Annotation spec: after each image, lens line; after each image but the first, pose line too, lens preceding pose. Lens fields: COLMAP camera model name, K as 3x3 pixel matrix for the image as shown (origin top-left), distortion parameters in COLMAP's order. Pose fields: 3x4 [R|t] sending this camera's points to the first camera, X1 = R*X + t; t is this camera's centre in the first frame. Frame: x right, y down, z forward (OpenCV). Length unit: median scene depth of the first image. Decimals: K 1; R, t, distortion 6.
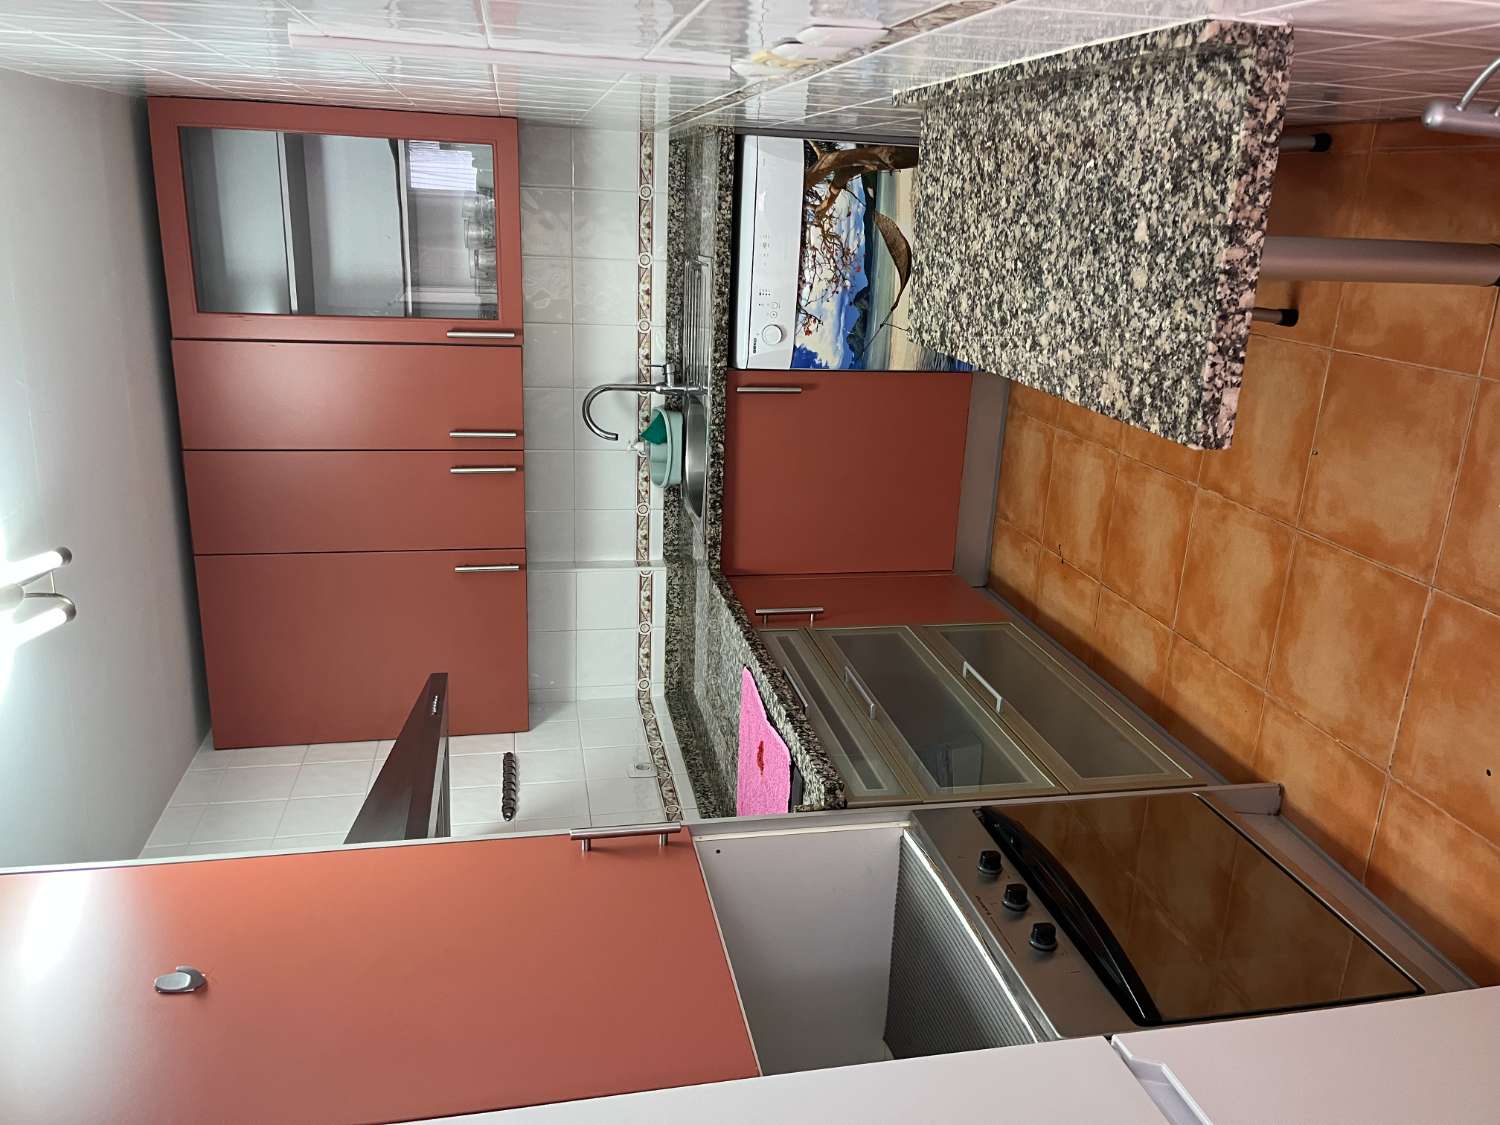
lens RADIAL K [[1131.1, 0, 752.6], [0, 1131.1, 559.9], [0, 0, 1]] dist [0.064991, -0.087543]
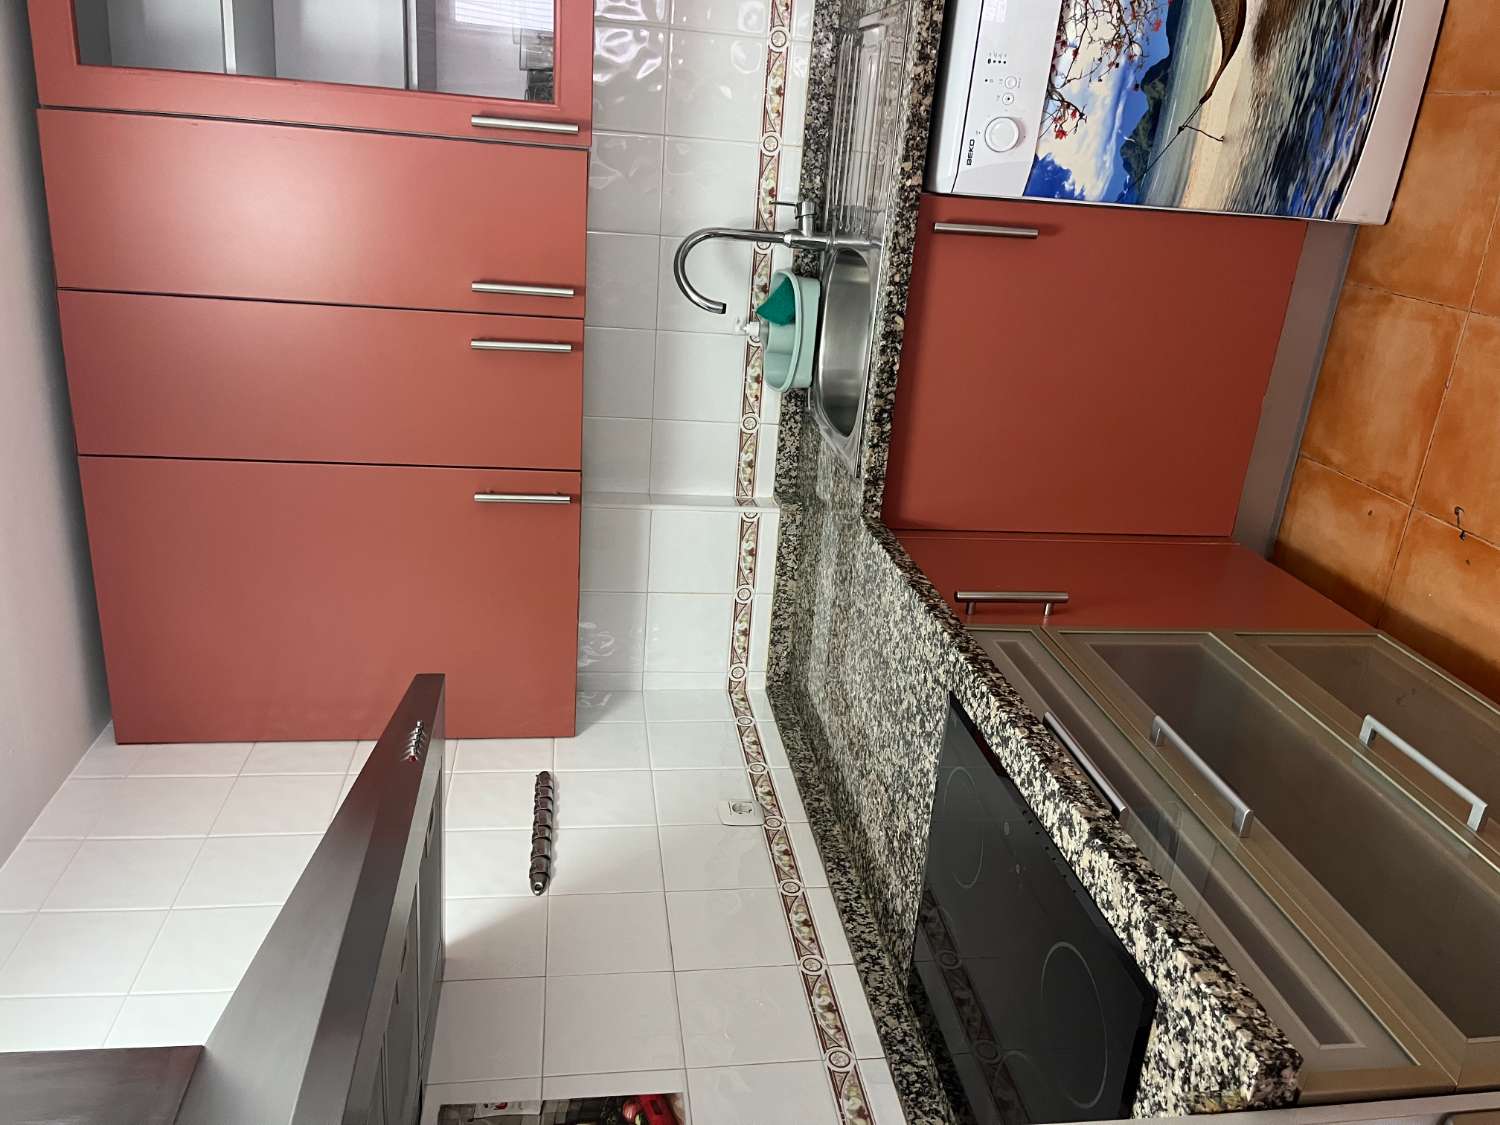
lens RADIAL K [[1131.1, 0, 744.3], [0, 1131.1, 568.4], [0, 0, 1]] dist [0.064991, -0.087543]
pose [[0.997542, 0.053796, -0.044898, -0.073832], [-0.050707, 0.996443, 0.067300, -0.002818], [0.048359, -0.064858, 0.996722, 0.348589]]
